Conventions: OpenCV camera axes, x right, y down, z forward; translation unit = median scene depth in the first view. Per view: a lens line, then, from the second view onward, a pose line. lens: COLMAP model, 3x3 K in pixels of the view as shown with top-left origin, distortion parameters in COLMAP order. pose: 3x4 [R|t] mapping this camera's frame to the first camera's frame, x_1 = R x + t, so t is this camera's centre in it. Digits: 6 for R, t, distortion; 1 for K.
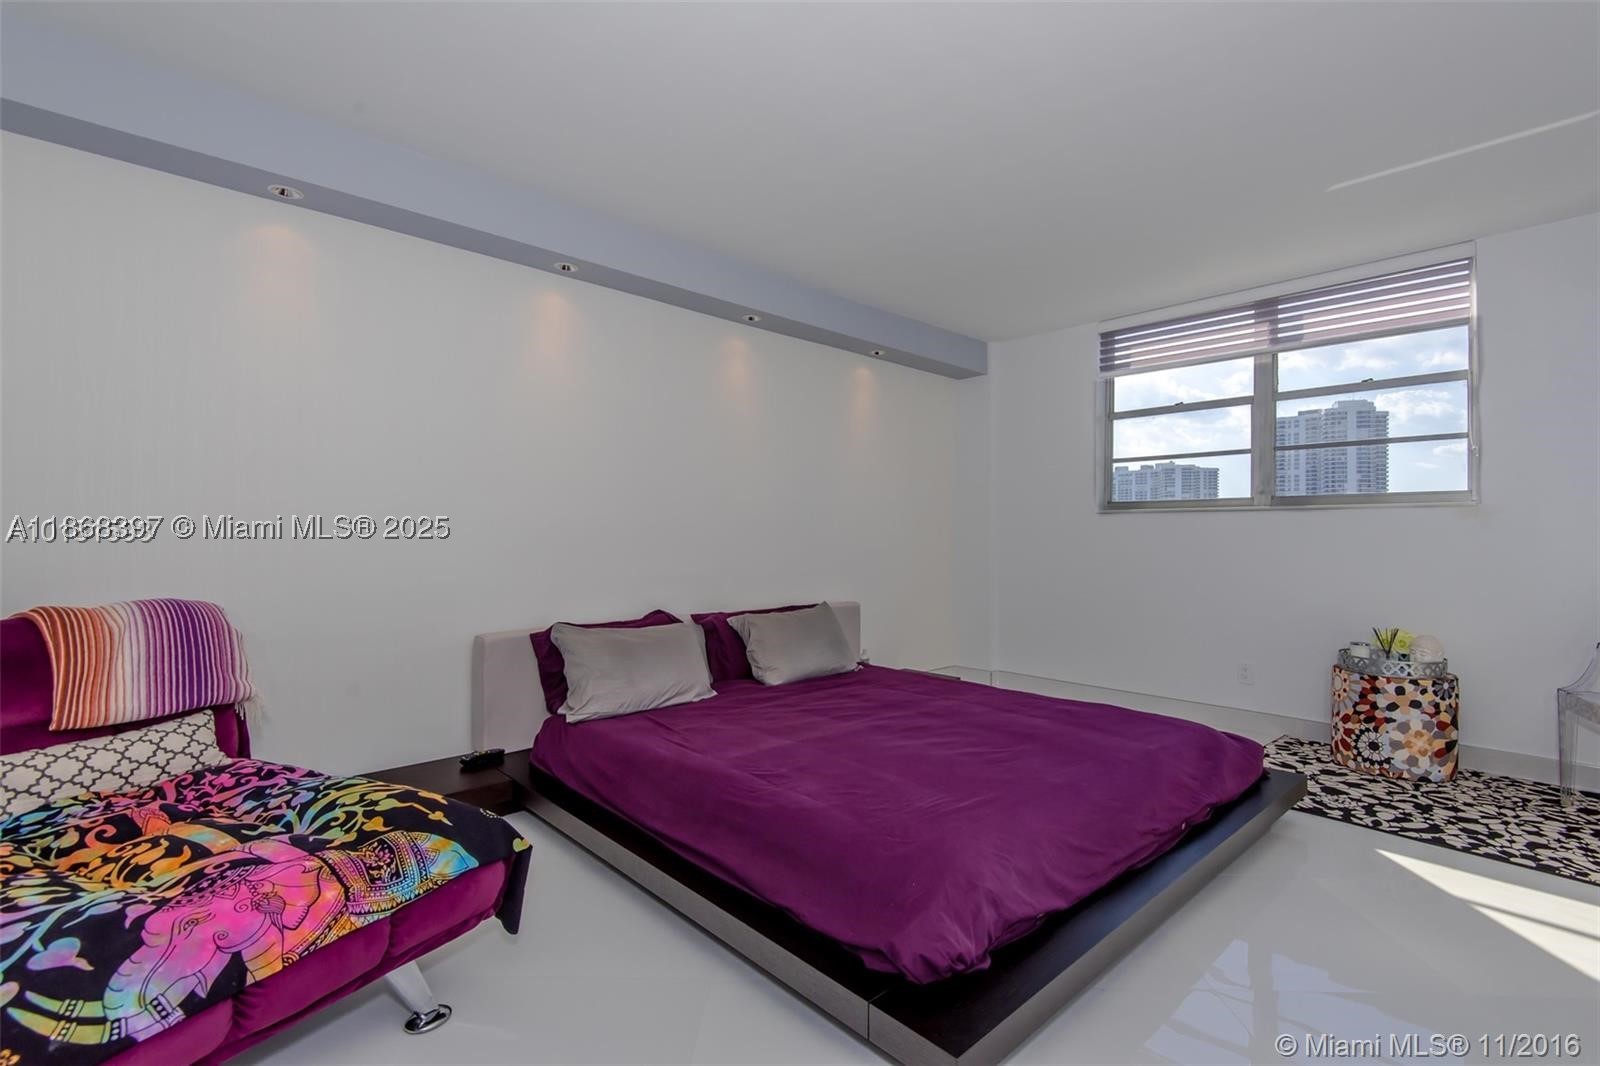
lens RADIAL K [[743.2, 0, 805.1], [0, 743.2, 534.4], [0, 0, 1]] dist [0.033103, -0.002544]
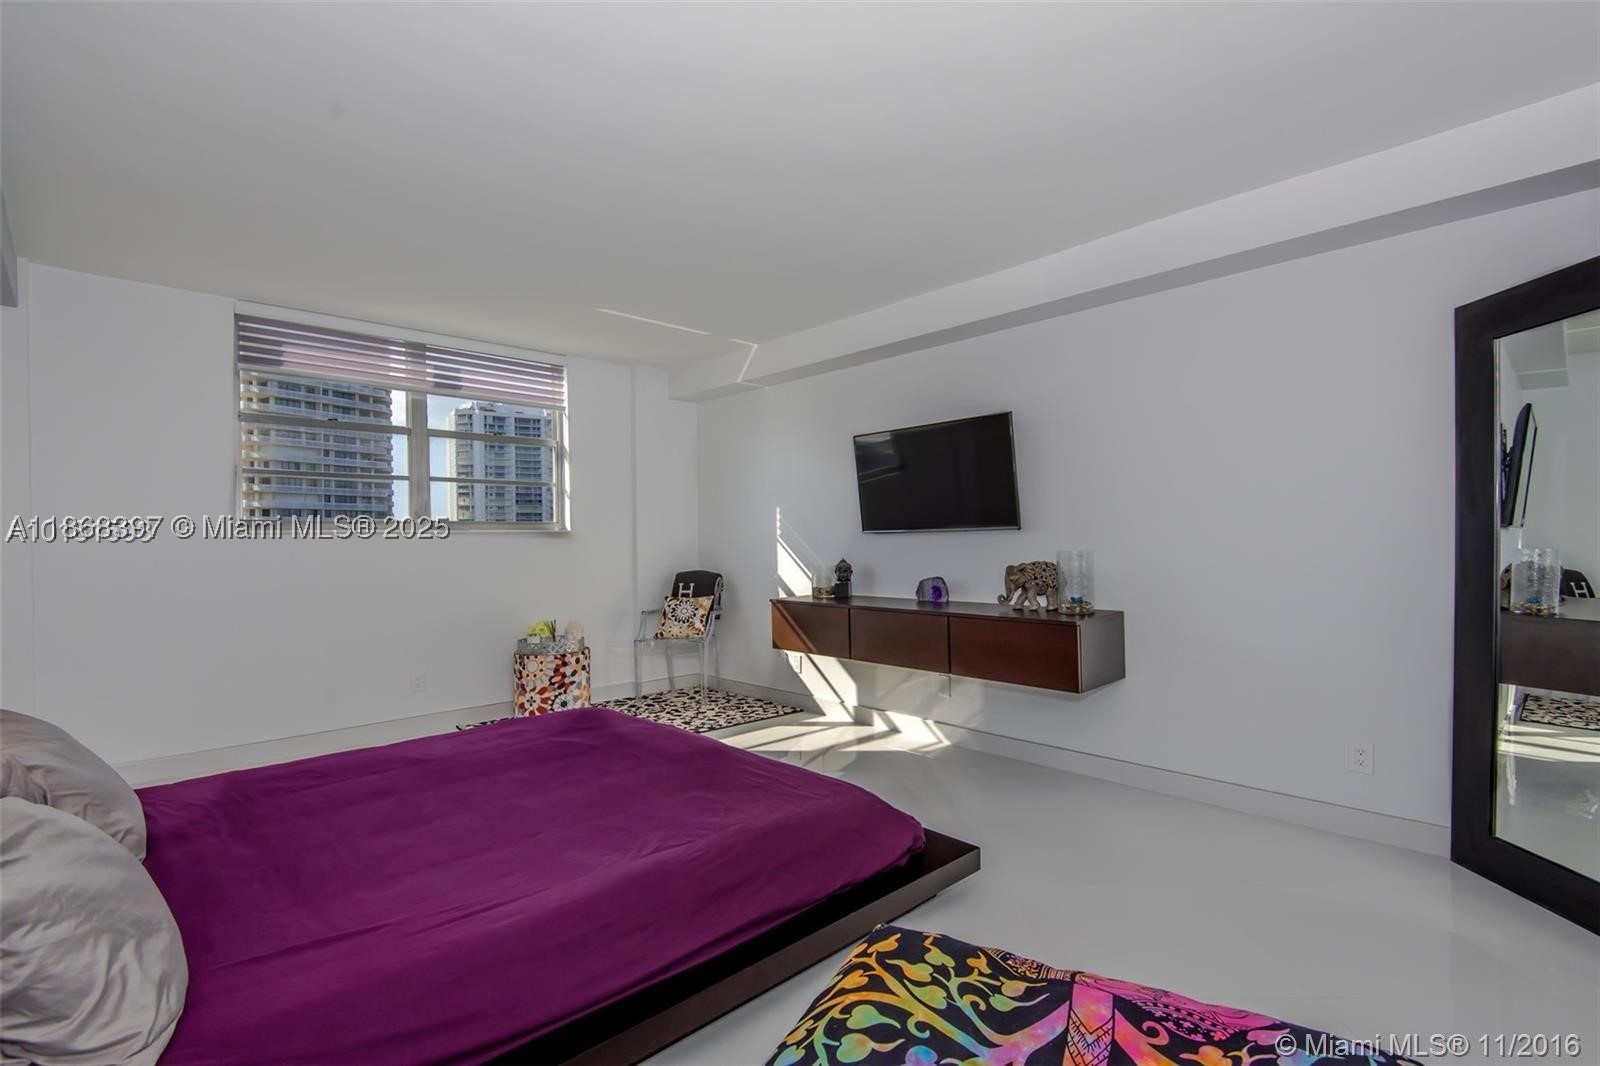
lens RADIAL K [[743.2, 0, 805.7], [0, 743.2, 537.3], [0, 0, 1]] dist [0.033103, -0.002544]
pose [[0.010179, -0.005893, 0.999931, -0.620533], [0.017679, 0.999827, 0.005713, -0.028001], [-0.999792, 0.017620, 0.010281, 0.539427]]
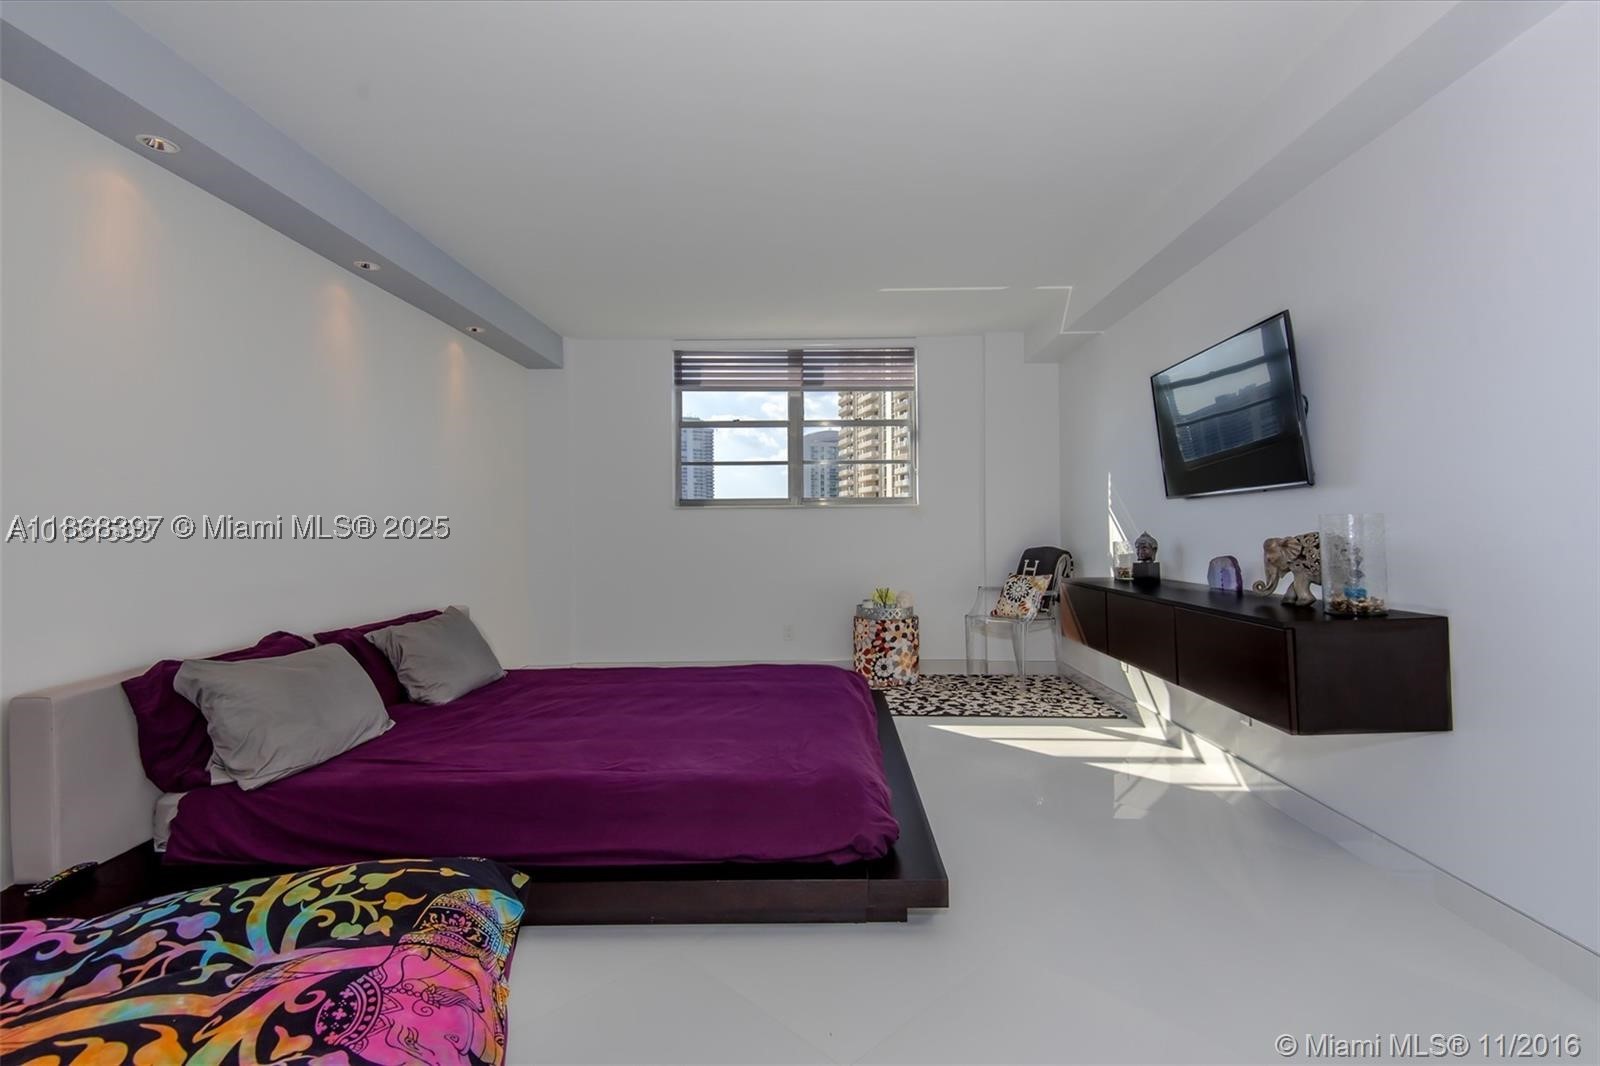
lens RADIAL K [[743.2, 0, 814.1], [0, 743.2, 529.9], [0, 0, 1]] dist [0.033103, -0.002544]
pose [[0.703653, -0.013355, 0.710418, -0.378033], [0.017748, 0.999842, 0.001216, 0.006205], [-0.710322, 0.011753, 0.703779, 0.070942]]
